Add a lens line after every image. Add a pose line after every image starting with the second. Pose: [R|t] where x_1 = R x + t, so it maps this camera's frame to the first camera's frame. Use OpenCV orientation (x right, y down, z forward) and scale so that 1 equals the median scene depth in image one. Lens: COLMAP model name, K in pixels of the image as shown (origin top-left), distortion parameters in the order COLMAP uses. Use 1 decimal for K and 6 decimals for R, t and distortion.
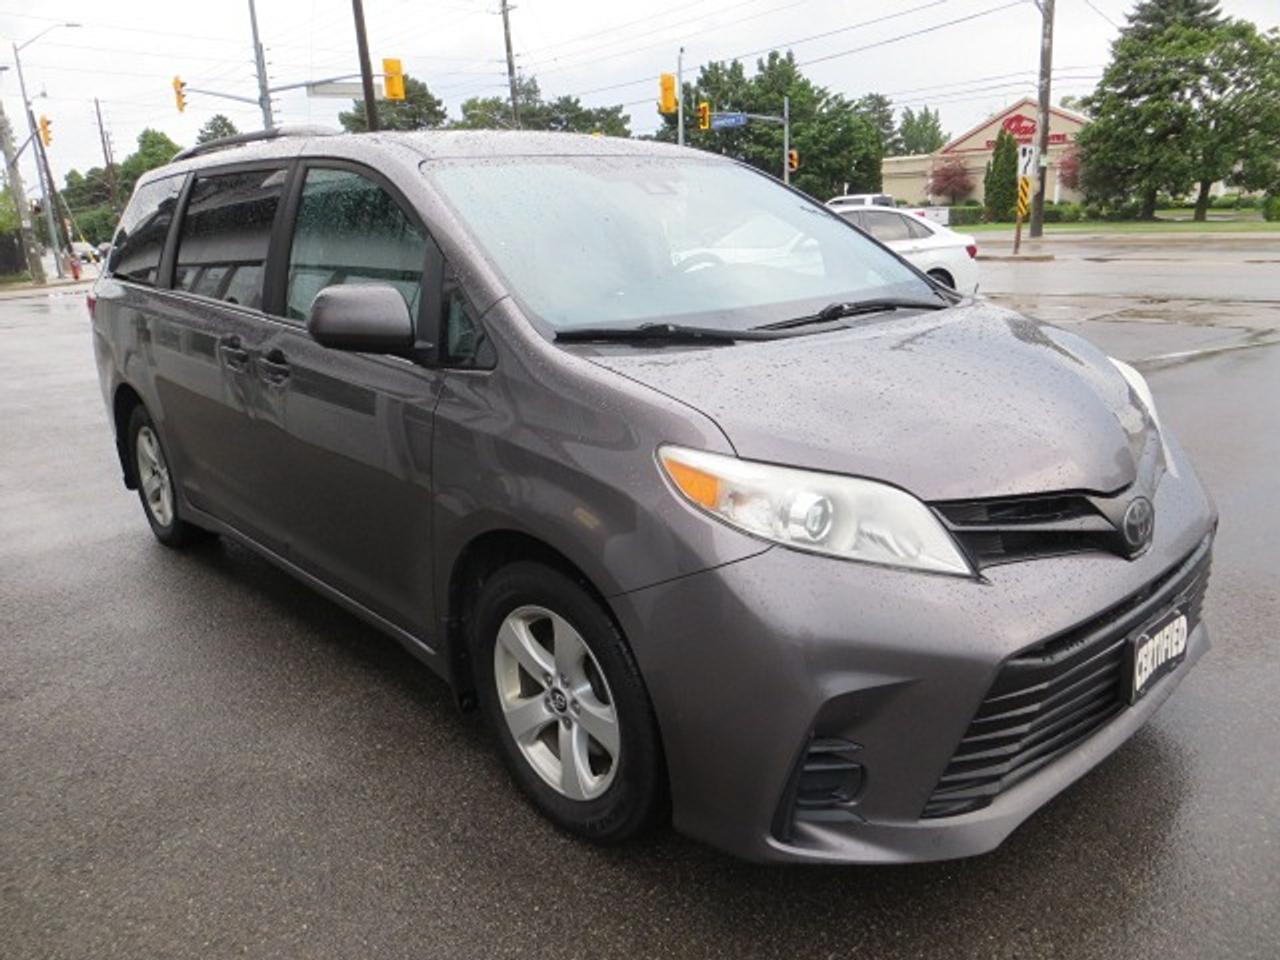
lens RADIAL K [[955.4, 0, 640.0], [0, 955.4, 480.0], [0, 0, 1]] dist [-0.019790, 0.001849]
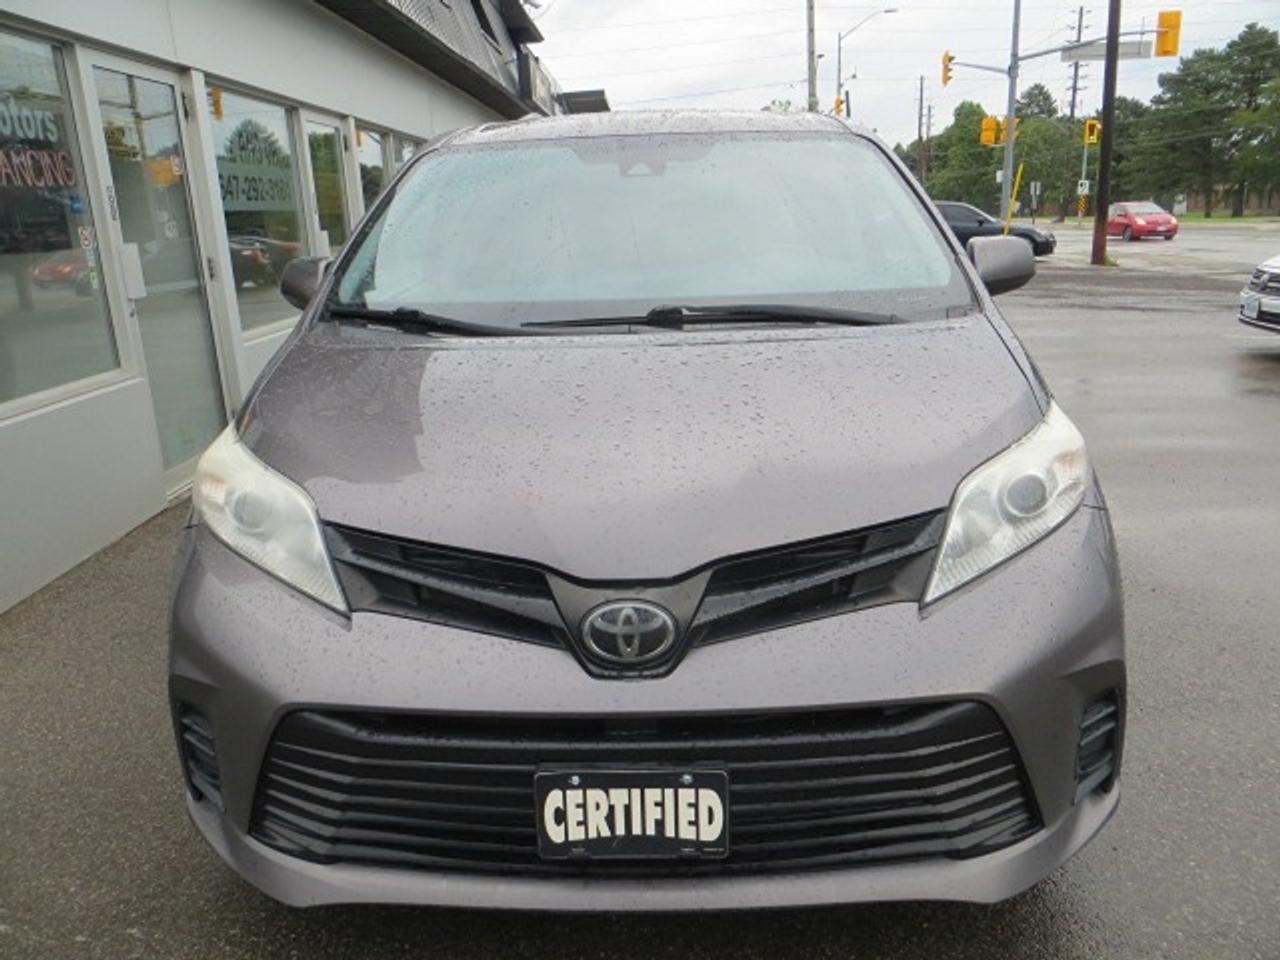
lens RADIAL K [[955.4, 0, 640.0], [0, 955.4, 480.0], [0, 0, 1]] dist [-0.019790, 0.001849]
pose [[0.713432, 0.205756, -0.669836, 0.446961], [-0.186149, 0.977222, 0.101912, -0.065823], [0.675547, 0.051982, 0.735482, 0.208414]]
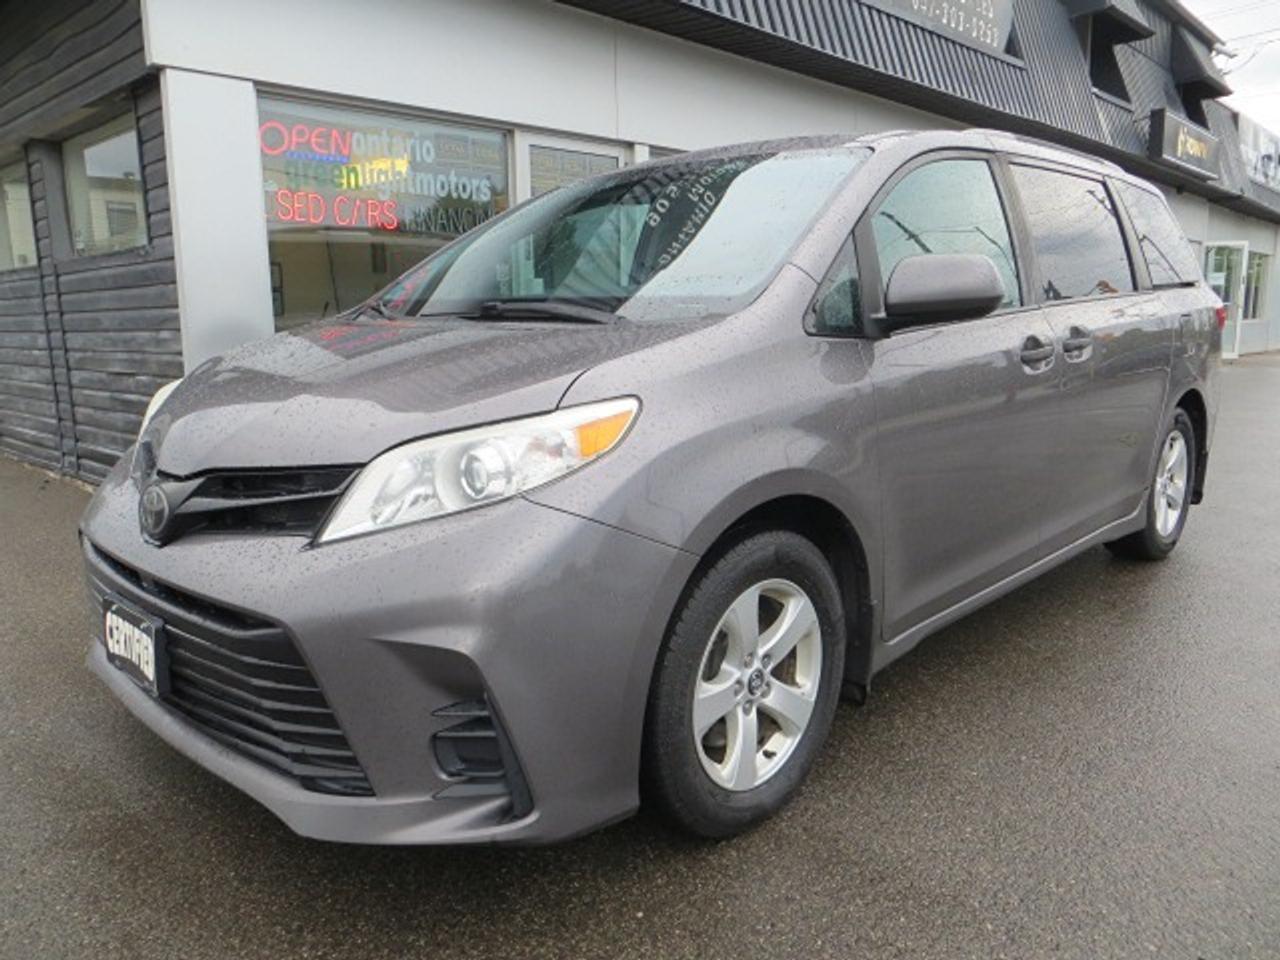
lens RADIAL K [[955.4, 0, 640.0], [0, 955.4, 480.0], [0, 0, 1]] dist [-0.019790, 0.001849]
pose [[0.070064, 0.221338, -0.972677, 0.673137], [-0.267808, 0.943451, 0.195396, -0.138858], [0.960921, 0.246800, 0.125378, 0.603714]]
